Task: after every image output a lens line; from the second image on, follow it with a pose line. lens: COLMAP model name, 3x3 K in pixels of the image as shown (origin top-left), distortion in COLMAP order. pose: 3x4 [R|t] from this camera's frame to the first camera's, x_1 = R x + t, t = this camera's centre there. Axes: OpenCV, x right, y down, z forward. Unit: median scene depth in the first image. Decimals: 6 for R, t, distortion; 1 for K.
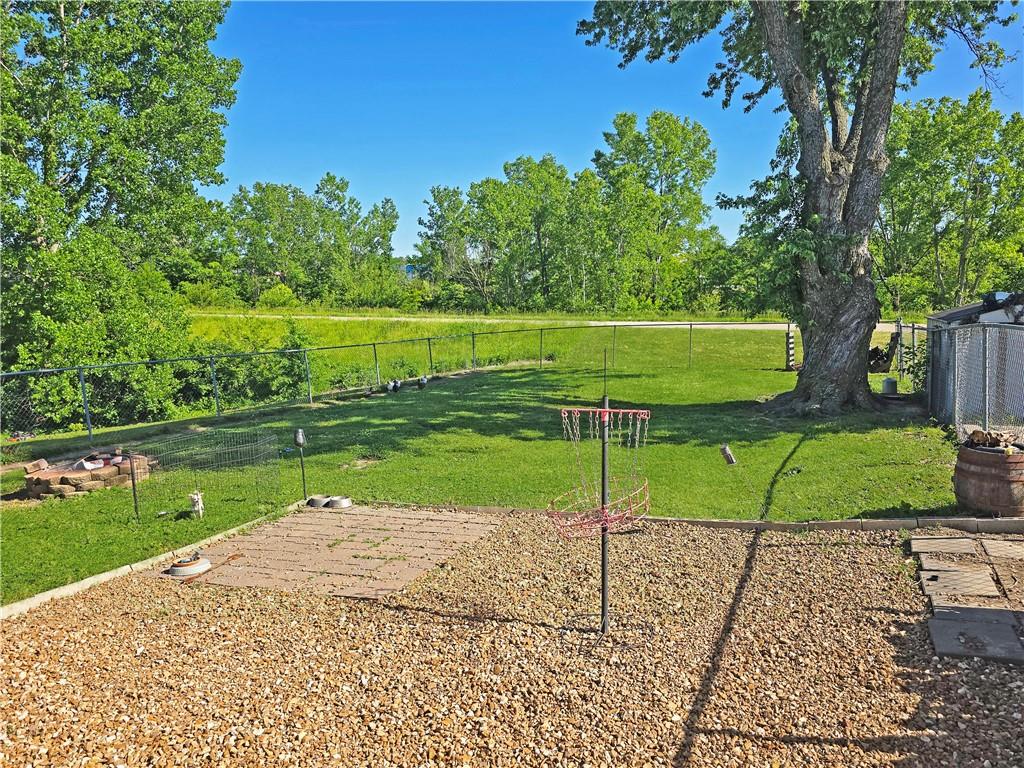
lens RADIAL K [[680.7, 0, 512.0], [0, 680.7, 384.0], [0, 0, 1]] dist [0.048855, -0.043098]
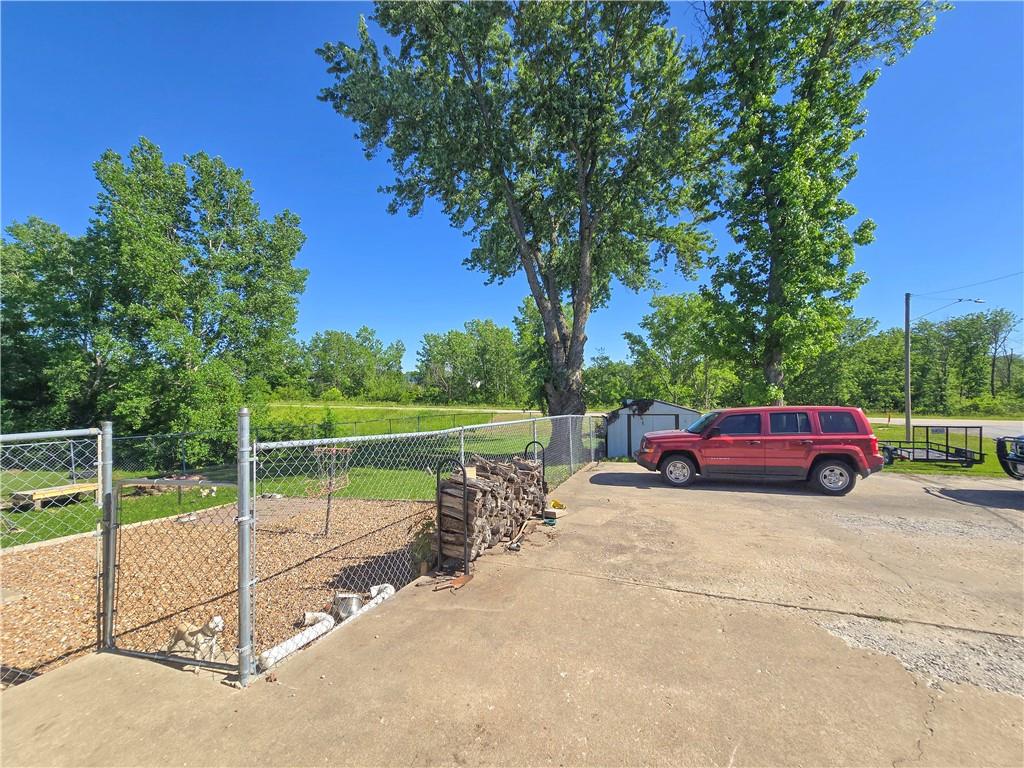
lens RADIAL K [[412.0, 0, 511.1], [0, 412.0, 402.1], [0, 0, 1]] dist [-0.002475, -0.000222]
pose [[0.999161, 0.006747, 0.040385, 0.108730], [-0.002371, 0.994208, -0.107443, 0.004160], [-0.040876, 0.107257, 0.993391, -0.088512]]
